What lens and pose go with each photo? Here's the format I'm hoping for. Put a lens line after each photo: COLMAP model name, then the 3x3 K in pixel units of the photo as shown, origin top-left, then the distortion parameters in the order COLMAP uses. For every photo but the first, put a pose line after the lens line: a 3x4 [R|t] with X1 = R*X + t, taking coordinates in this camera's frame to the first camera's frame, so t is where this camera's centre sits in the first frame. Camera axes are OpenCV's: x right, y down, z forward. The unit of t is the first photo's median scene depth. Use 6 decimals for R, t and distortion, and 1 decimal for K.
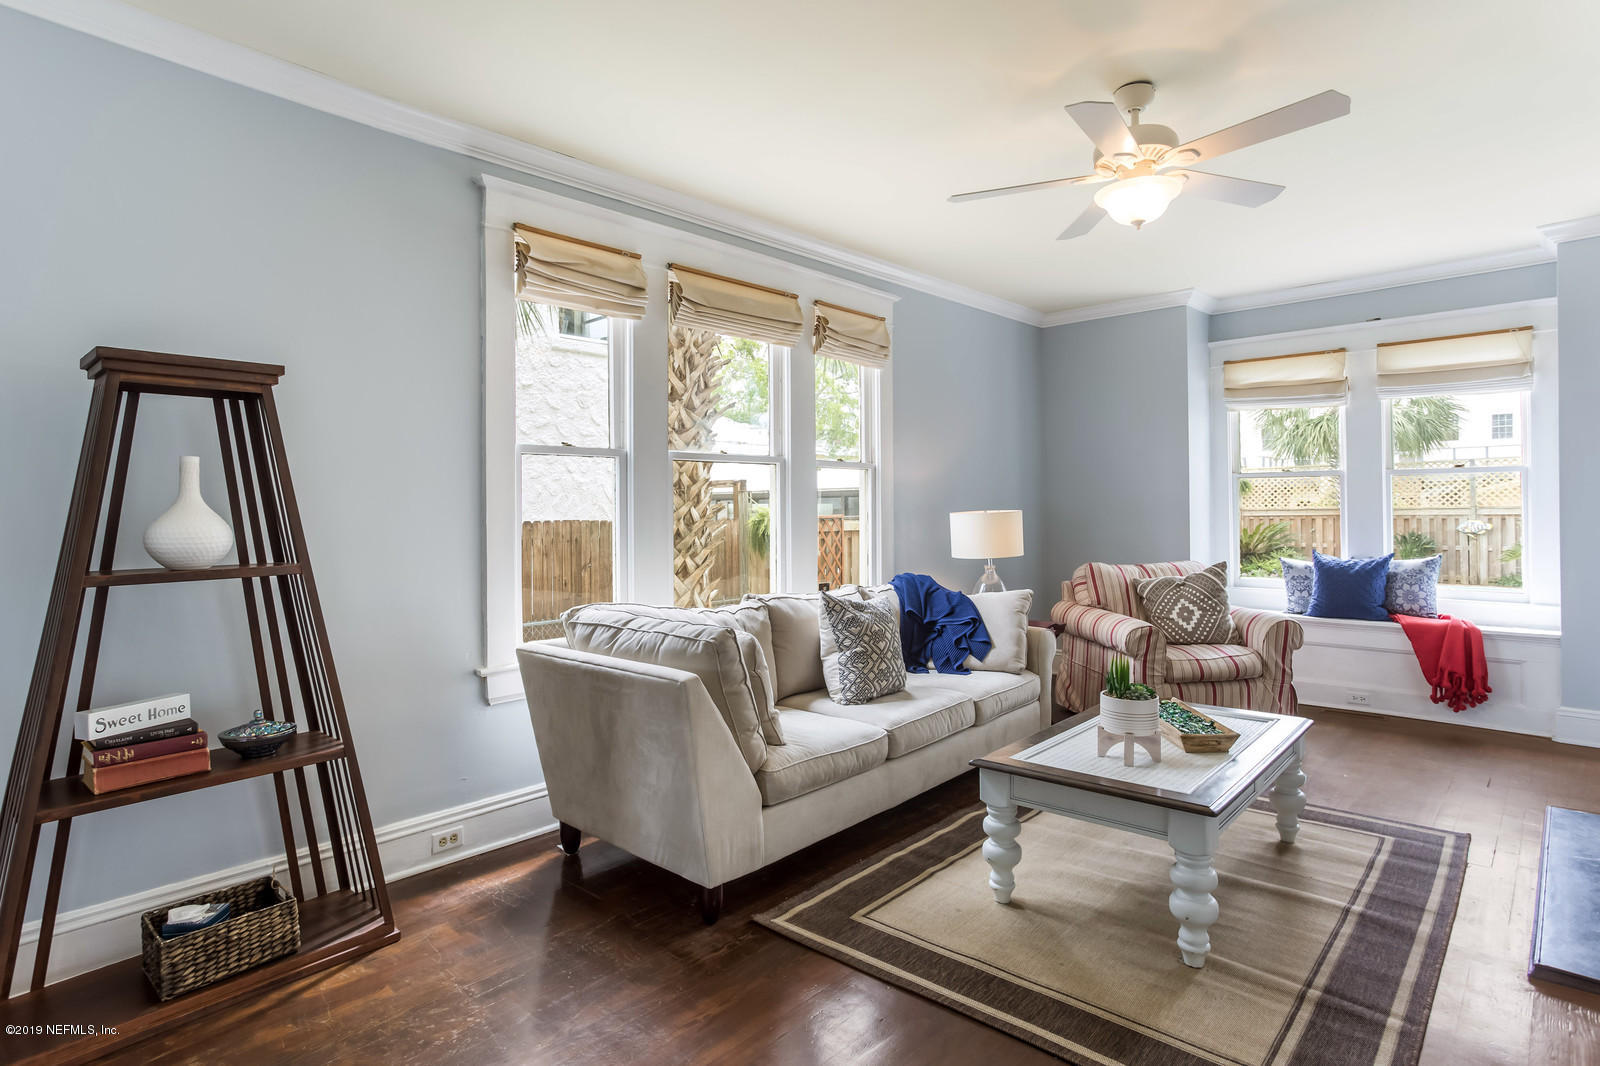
lens RADIAL K [[827.4, 0, 804.1], [0, 827.4, 499.4], [0, 0, 1]] dist [-0.004573, -0.000051]
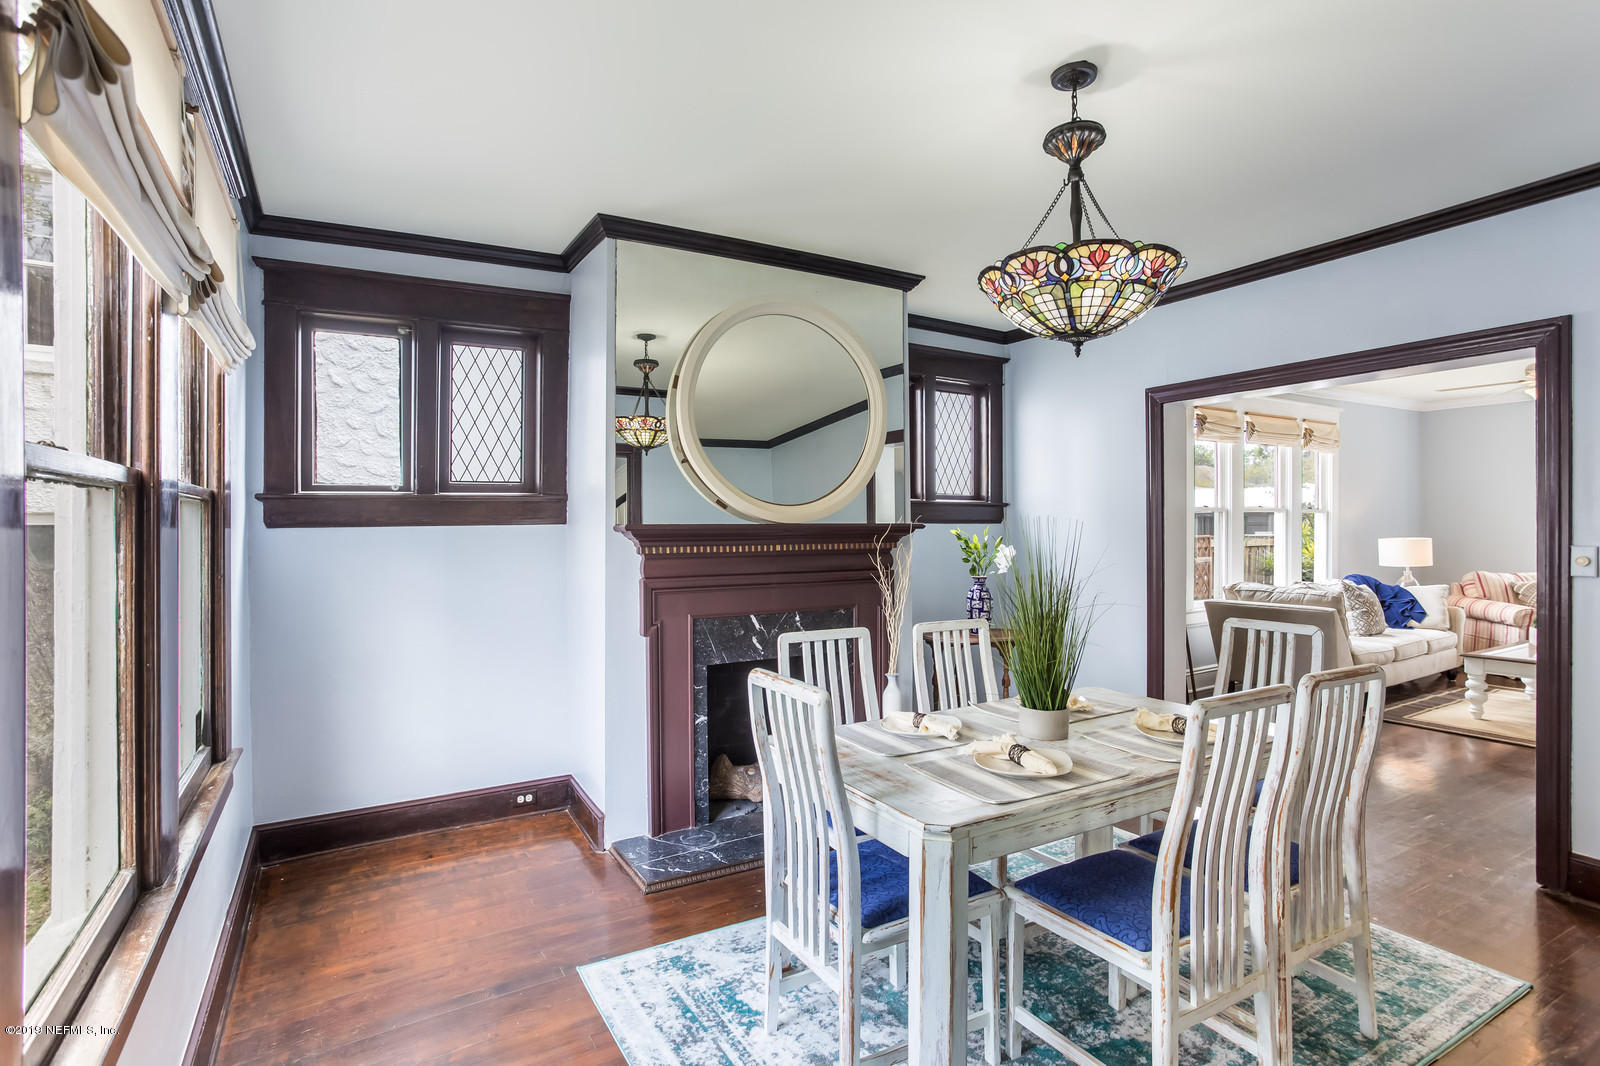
lens RADIAL K [[775.8, 0, 802.6], [0, 775.8, 527.1], [0, 0, 1]] dist [0.005074, 0.002331]
pose [[0.963090, 0.010285, -0.268982, -0.804472], [-0.004113, 0.999715, 0.023501, -0.061611], [0.269147, -0.021528, 0.962858, -1.273263]]
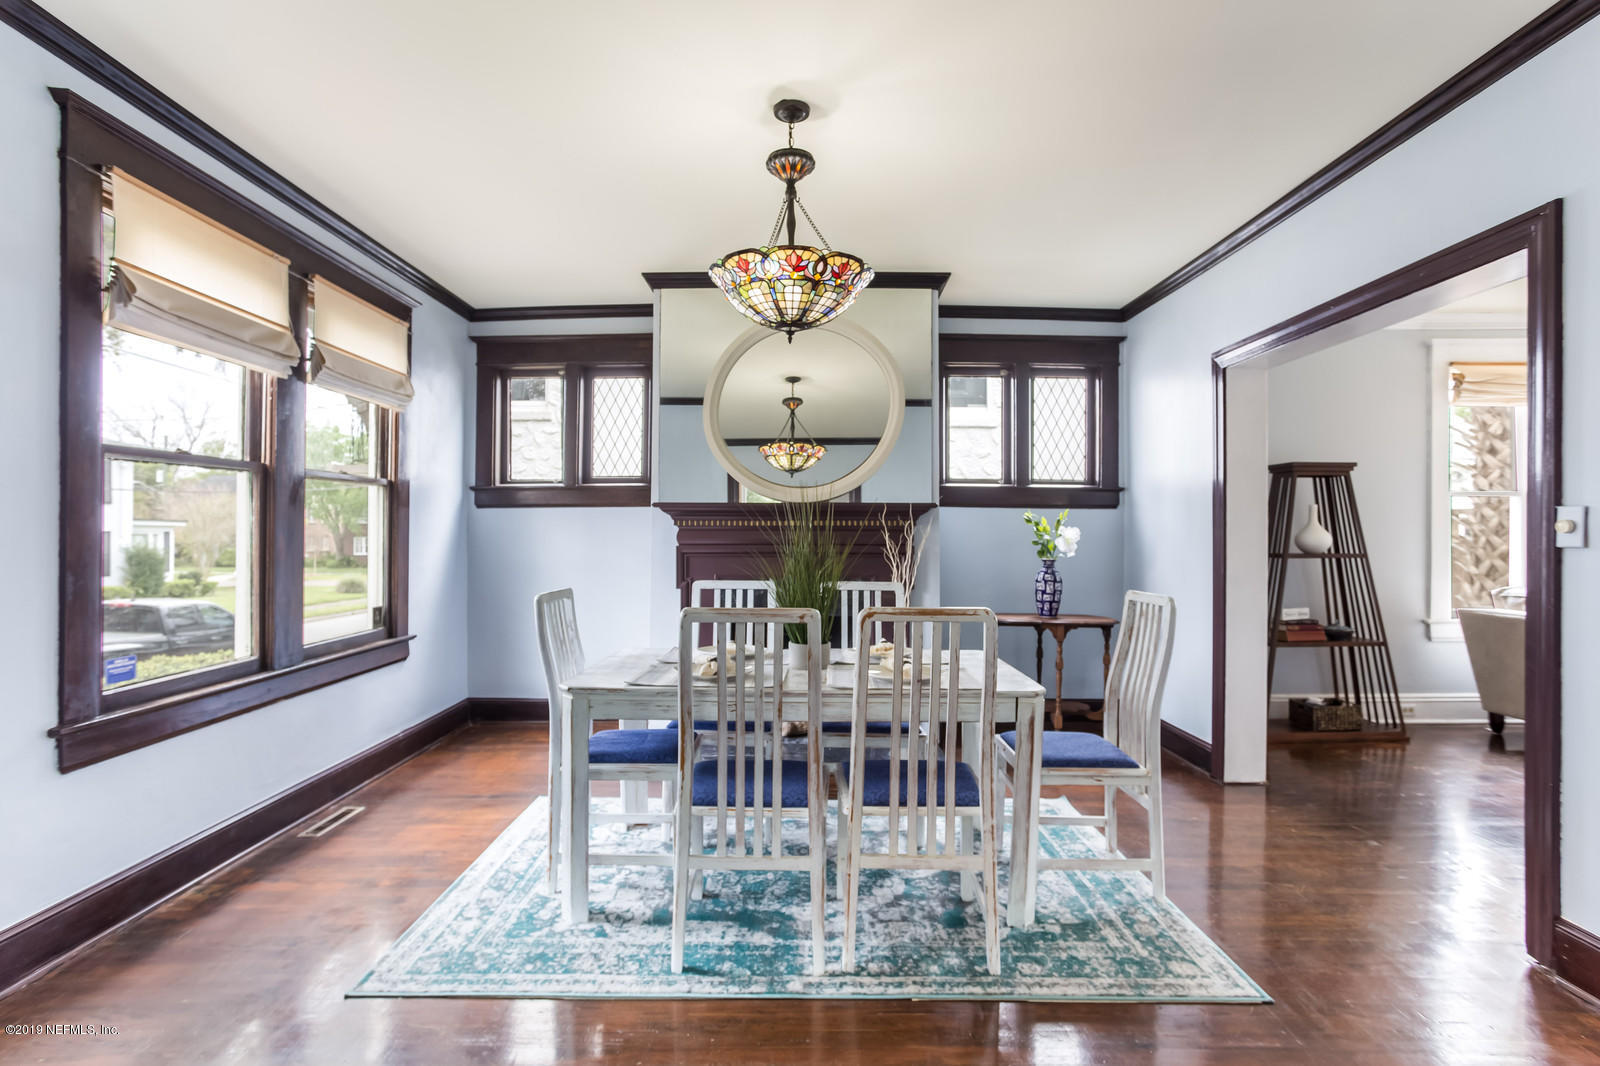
lens RADIAL K [[775.8, 0, 803.5], [0, 775.8, 530.1], [0, 0, 1]] dist [0.005074, 0.002331]
pose [[0.696736, 0.008066, -0.717282, -0.125451], [0.000113, 0.999936, 0.011354, -0.004609], [0.717328, -0.007992, 0.696690, -1.102933]]
